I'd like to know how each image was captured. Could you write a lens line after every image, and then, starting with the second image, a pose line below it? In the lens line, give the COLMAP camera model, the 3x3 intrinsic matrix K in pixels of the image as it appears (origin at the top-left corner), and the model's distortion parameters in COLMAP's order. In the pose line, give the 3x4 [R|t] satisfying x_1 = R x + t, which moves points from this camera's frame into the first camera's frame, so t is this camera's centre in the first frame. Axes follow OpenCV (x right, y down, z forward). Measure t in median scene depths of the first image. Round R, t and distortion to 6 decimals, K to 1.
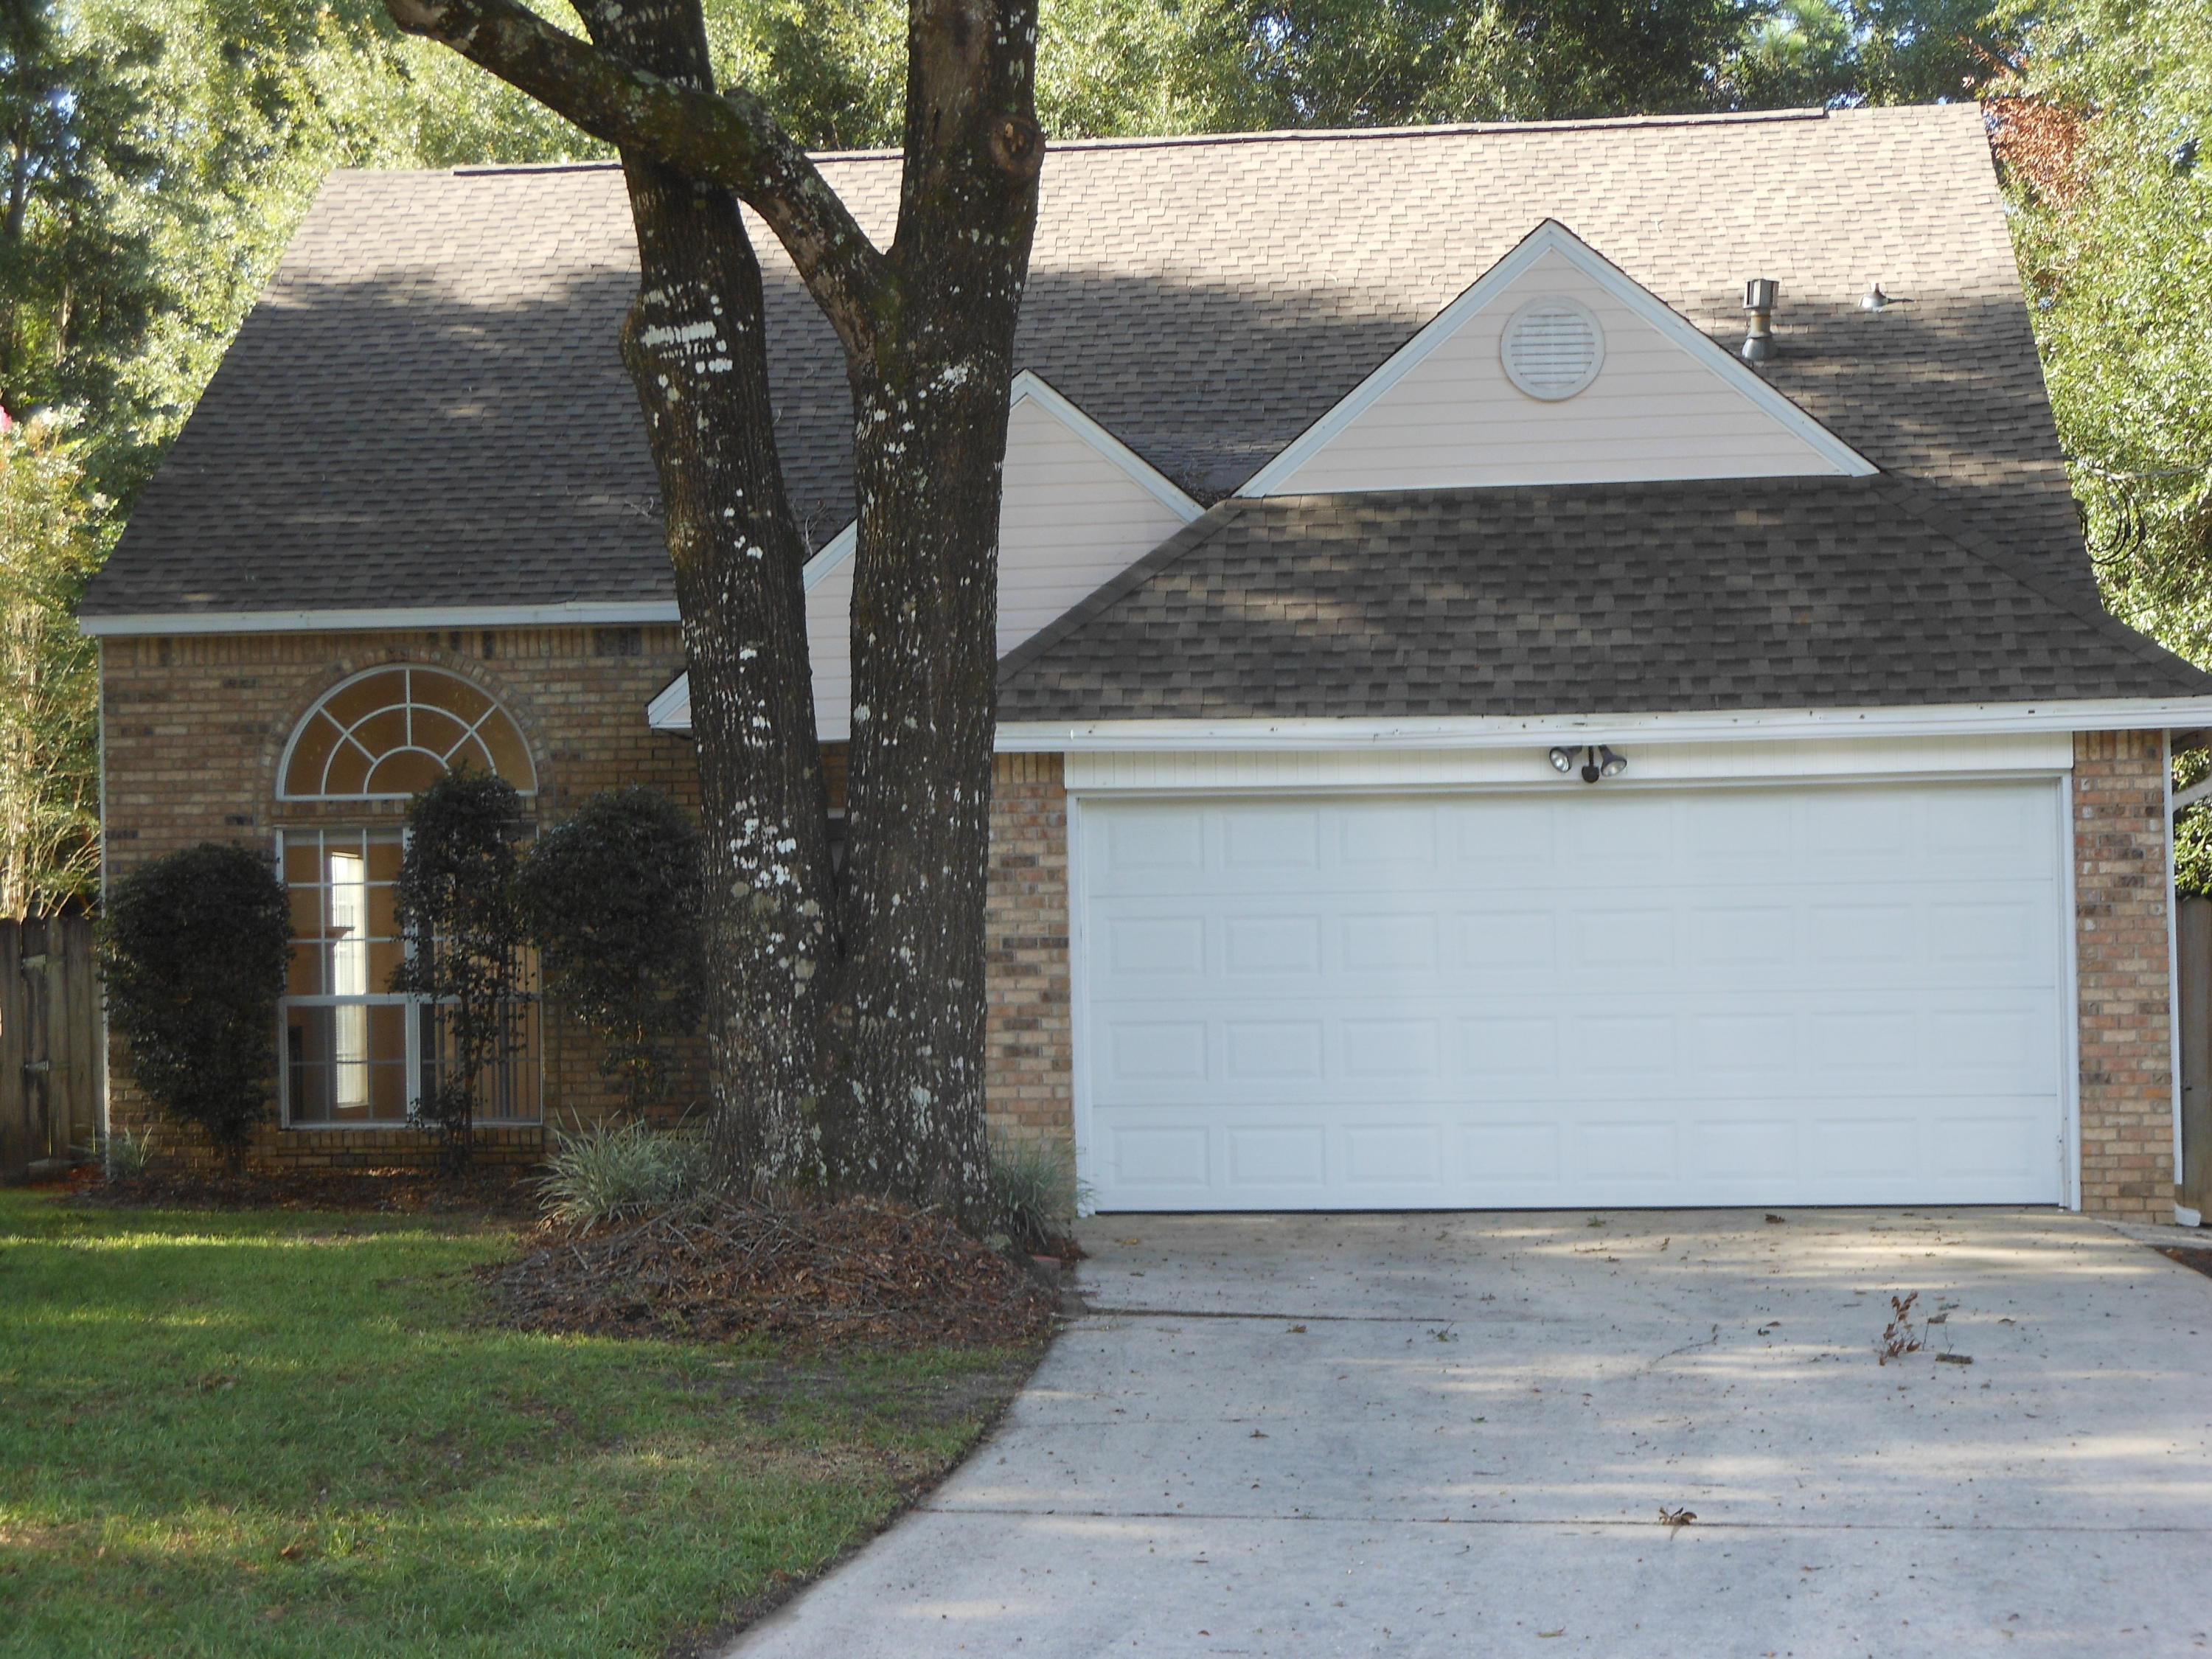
lens RADIAL K [[4168.9, 0, 1027.5], [0, 4168.9, 936.3], [0, 0, 1]] dist [0.071551, 0.210116]
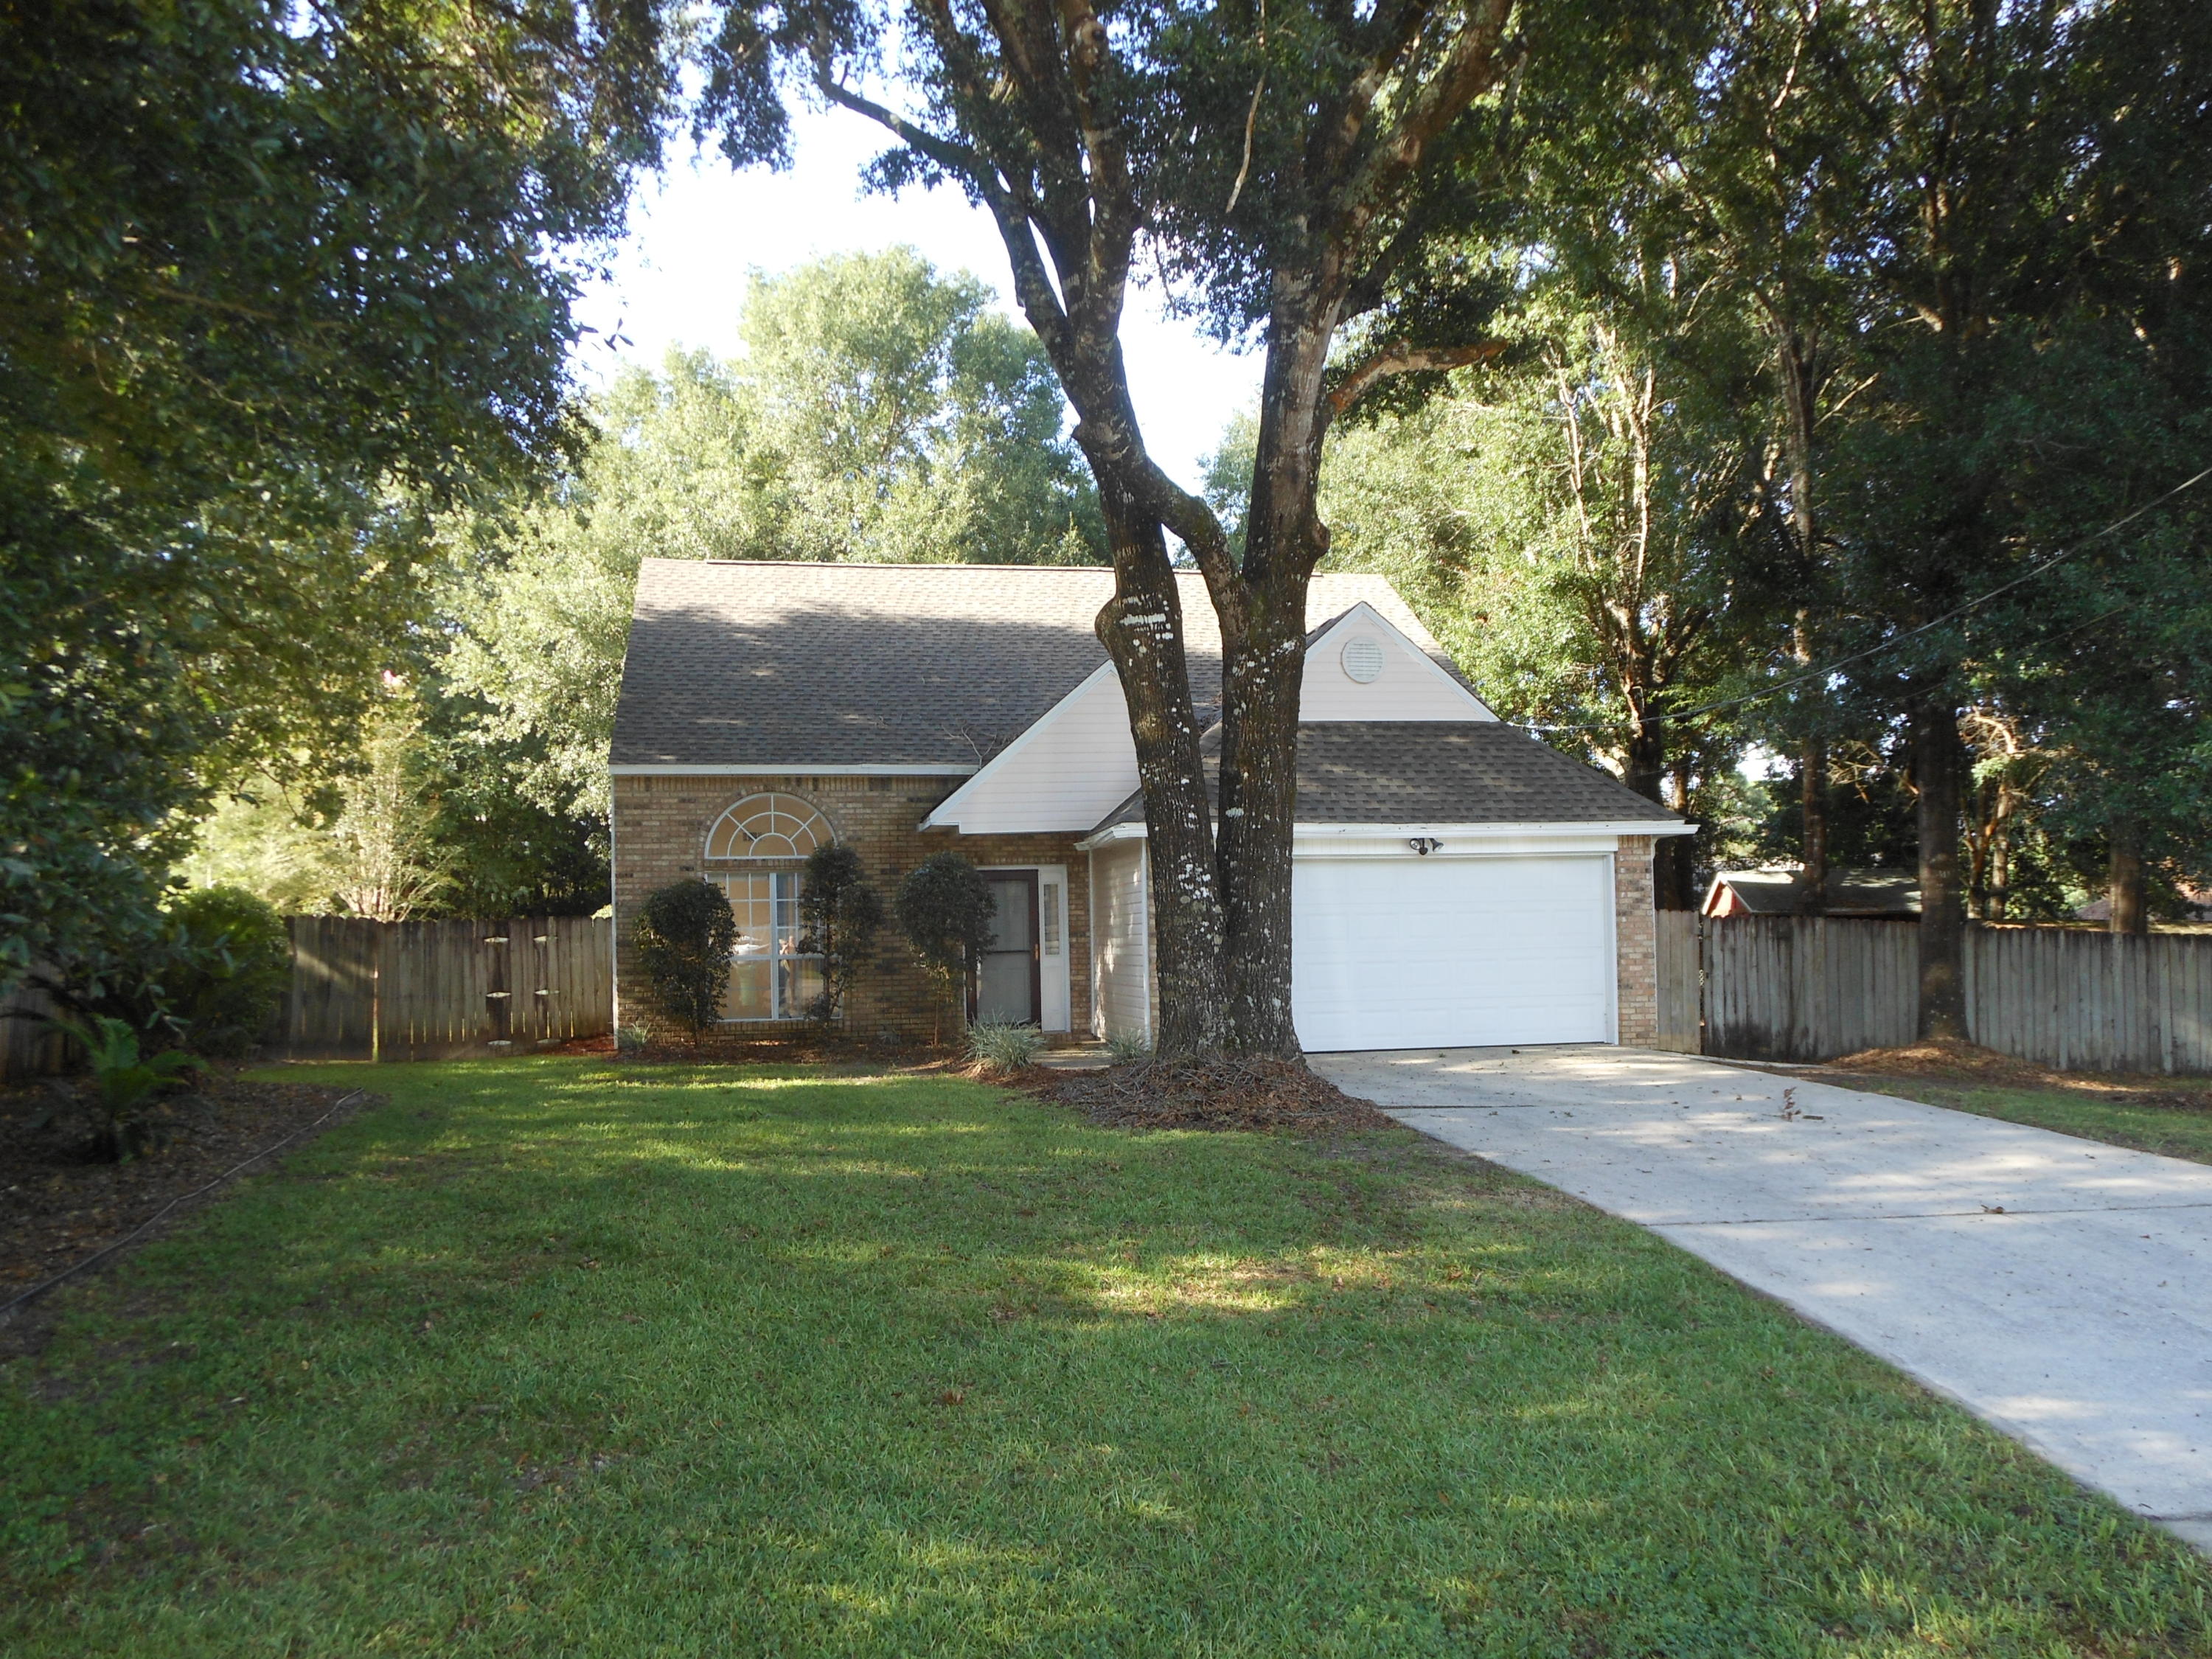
lens RADIAL K [[1670.2, 0, 1133.2], [0, 1670.2, 911.8], [0, 0, 1]] dist [0.017413, 0.001054]
pose [[0.954260, 0.001904, 0.298971, -0.274088], [0.001582, 0.999934, -0.011416, 0.003004], [-0.298972, 0.011367, 0.954194, 0.208112]]
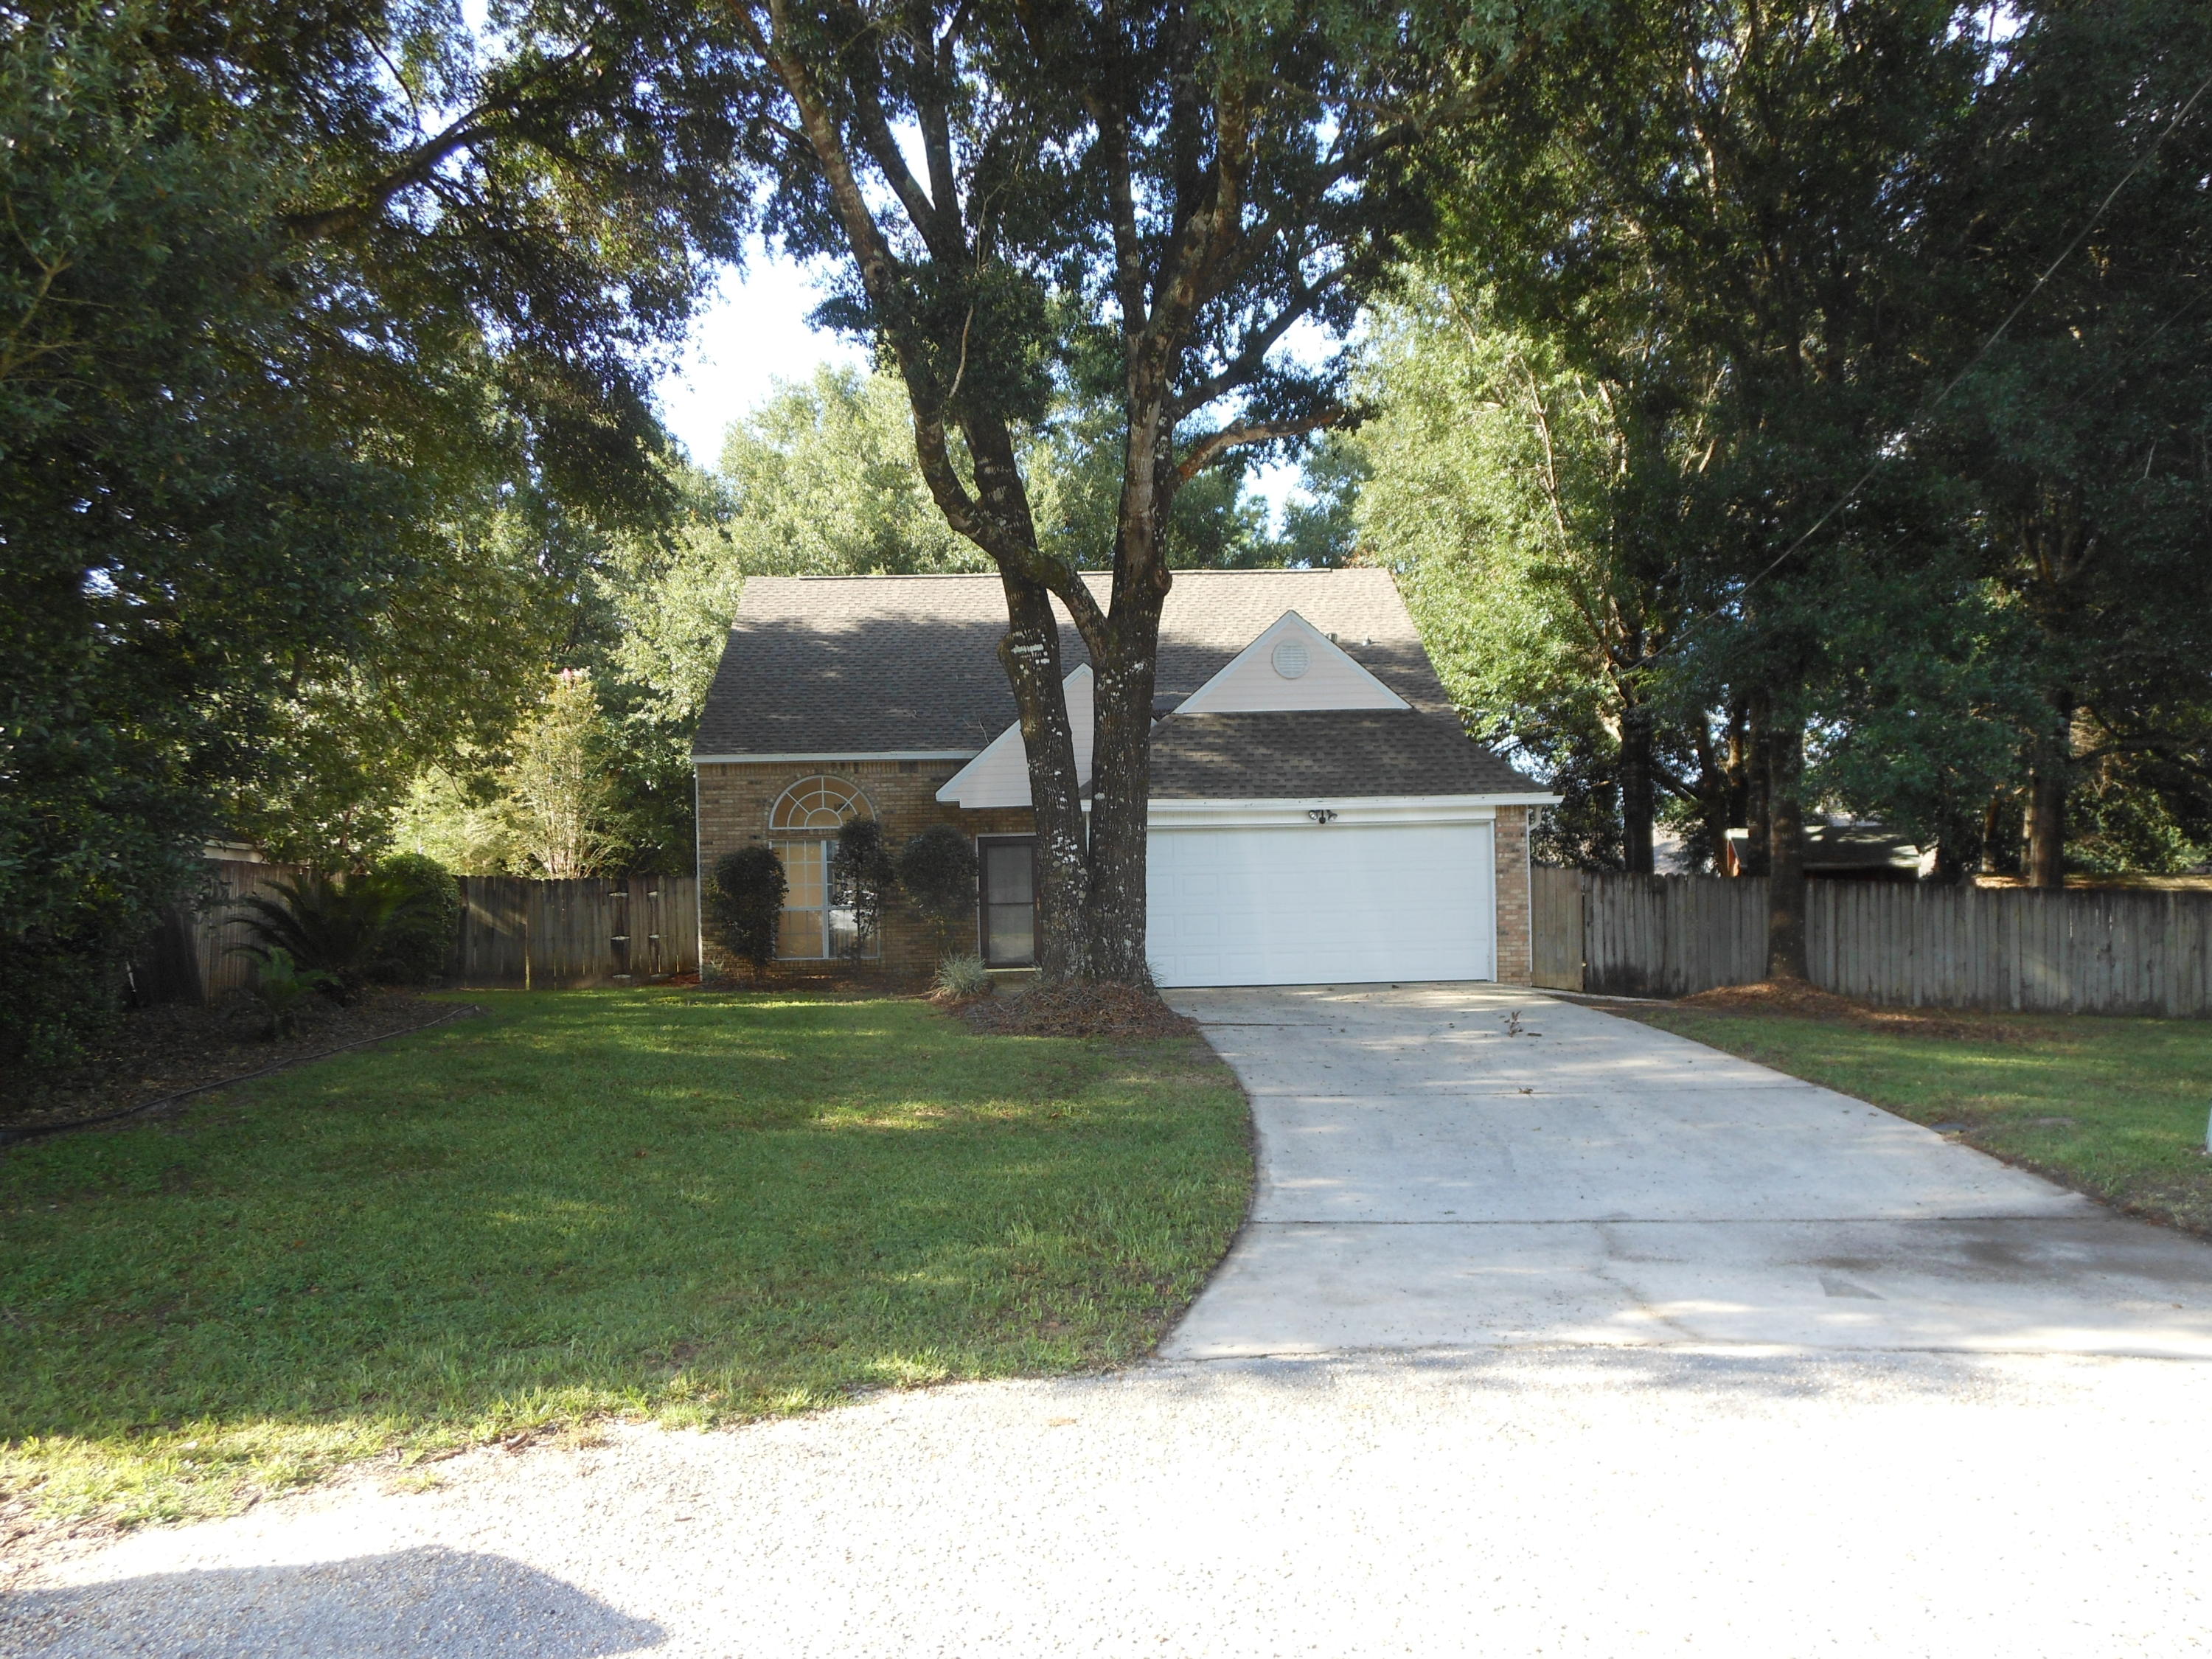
lens RADIAL K [[1642.1, 0, 1116.1], [0, 1642.1, 914.0], [0, 0, 1]] dist [0.020024, -0.002382]
pose [[0.986935, -0.006675, 0.160982, -0.163497], [0.003674, 0.999814, 0.018928, 0.000482], [-0.161079, -0.018089, 0.986776, -0.010349]]
